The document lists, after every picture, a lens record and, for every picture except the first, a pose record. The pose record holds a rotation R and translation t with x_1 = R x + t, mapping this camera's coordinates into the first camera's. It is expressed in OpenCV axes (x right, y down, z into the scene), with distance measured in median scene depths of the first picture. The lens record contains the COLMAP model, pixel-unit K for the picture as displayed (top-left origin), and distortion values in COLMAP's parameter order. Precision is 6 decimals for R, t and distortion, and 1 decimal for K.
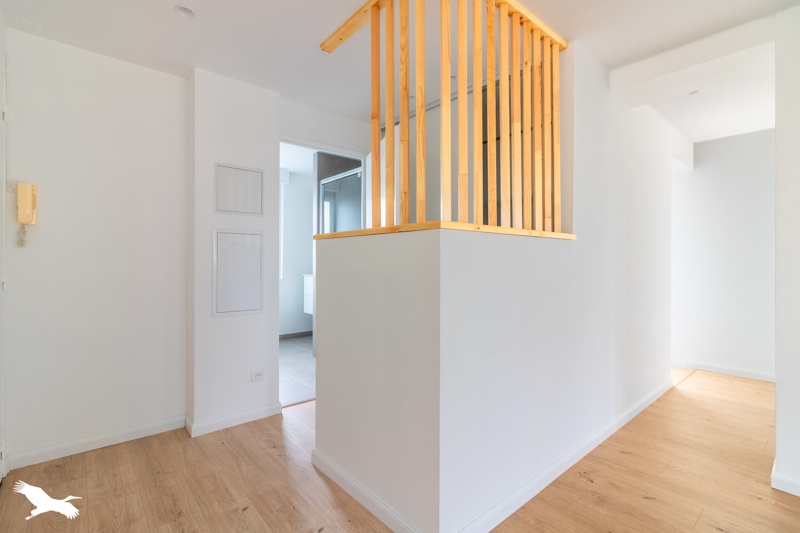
lens RADIAL K [[371.5, 0, 396.8], [0, 371.5, 264.0], [0, 0, 1]] dist [-0.000270, 0.000044]
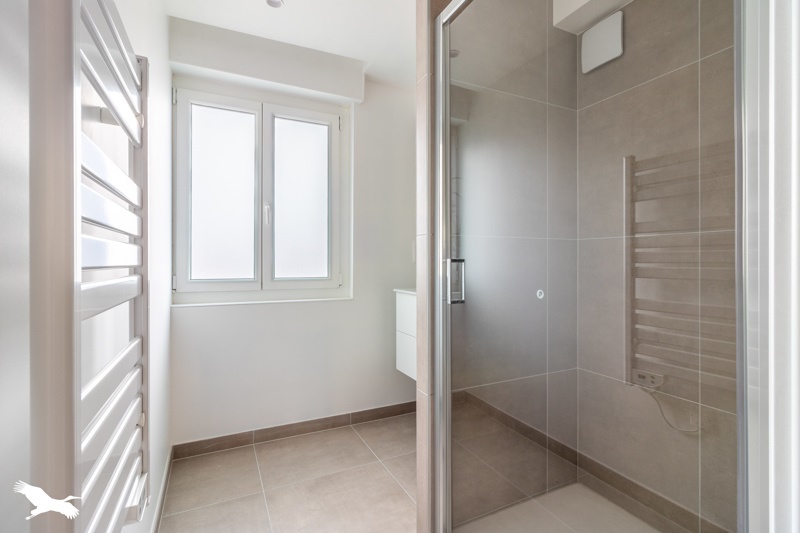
lens RADIAL K [[371.5, 0, 399.6], [0, 371.5, 264.7], [0, 0, 1]] dist [-0.000270, 0.000044]
pose [[0.967488, -0.006330, -0.252839, -0.131313], [0.007105, 0.999972, 0.002149, -0.000541], [0.252818, -0.003876, 0.967506, 0.562189]]
